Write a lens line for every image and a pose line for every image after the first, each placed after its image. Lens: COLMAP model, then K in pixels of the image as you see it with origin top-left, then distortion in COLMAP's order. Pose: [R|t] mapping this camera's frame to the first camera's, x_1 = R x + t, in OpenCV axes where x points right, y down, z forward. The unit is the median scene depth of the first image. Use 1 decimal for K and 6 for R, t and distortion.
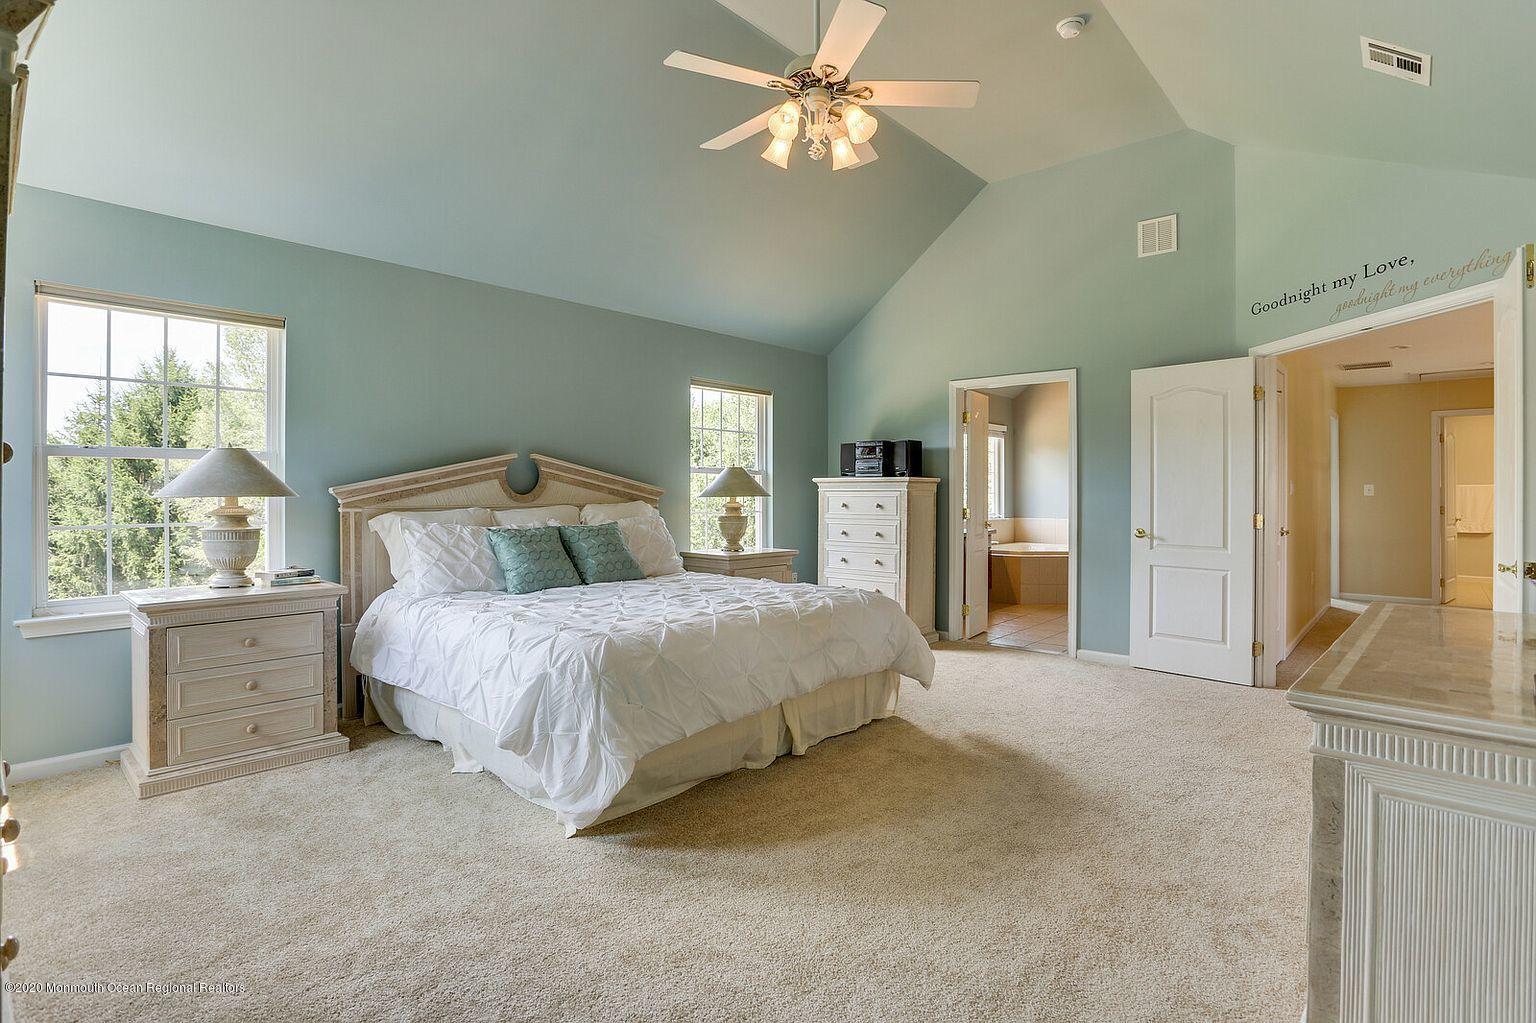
lens RADIAL K [[767.2, 0, 772.9], [0, 767.2, 480.2], [0, 0, 1]] dist [-0.001738, -0.000129]
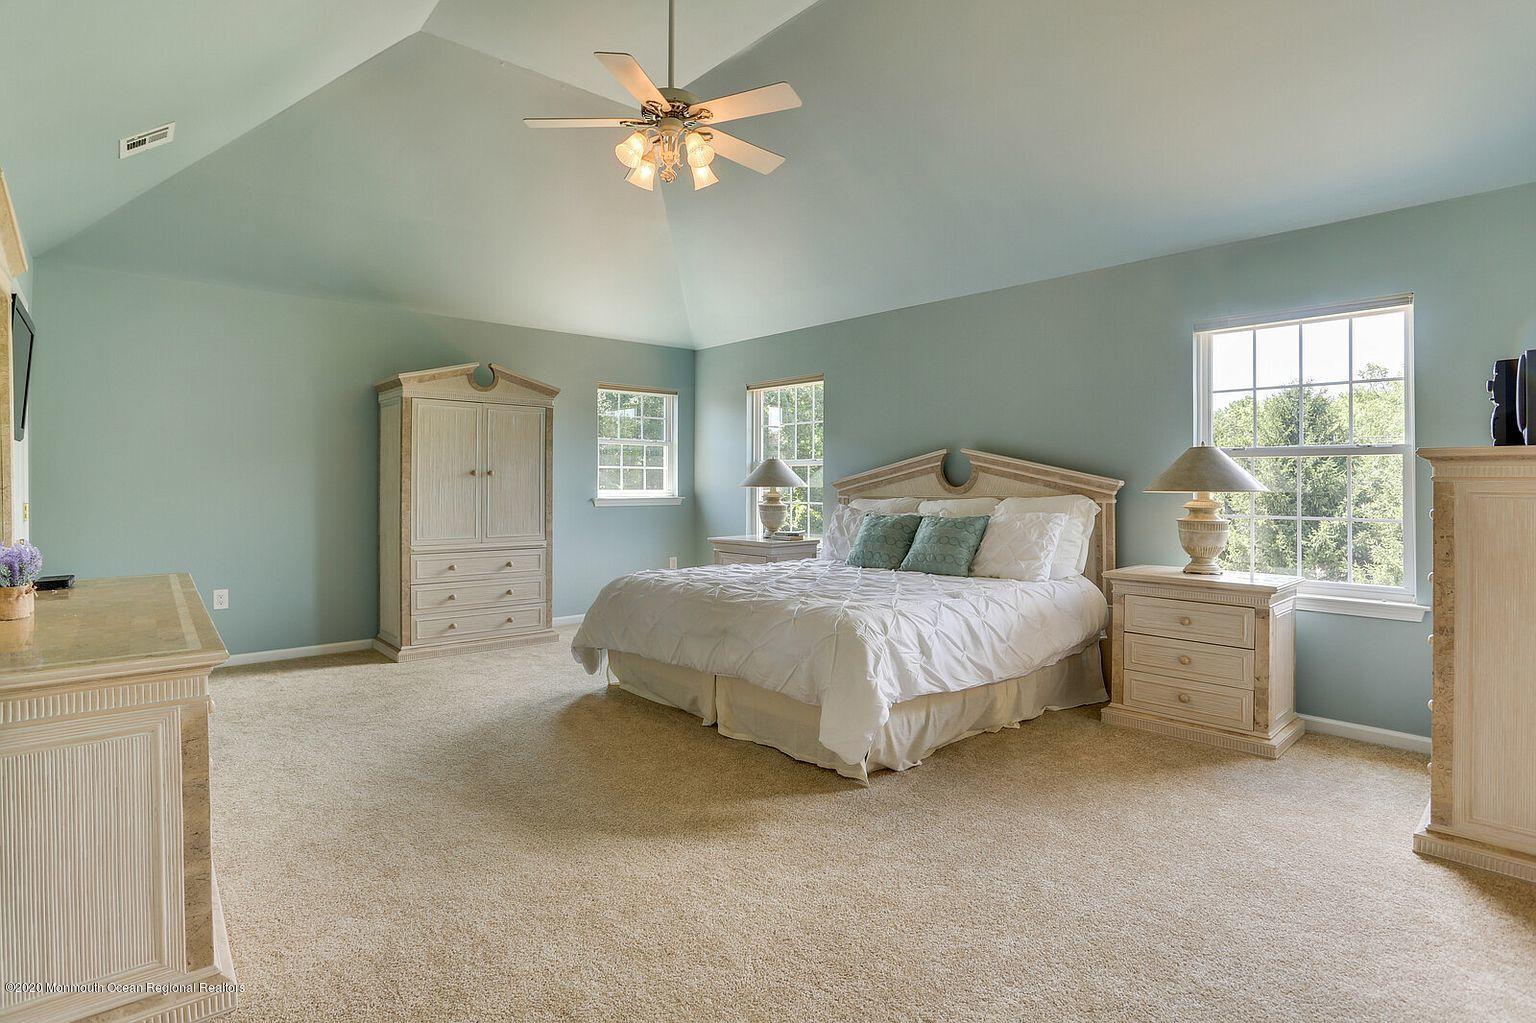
lens RADIAL K [[767.2, 0, 772.9], [0, 767.2, 480.2], [0, 0, 1]] dist [-0.001738, -0.000129]
pose [[-0.090744, -0.007949, -0.995843, 0.804135], [0.011447, 0.999894, -0.009024, 0.016880], [0.995808, -0.012218, -0.090644, 0.875380]]
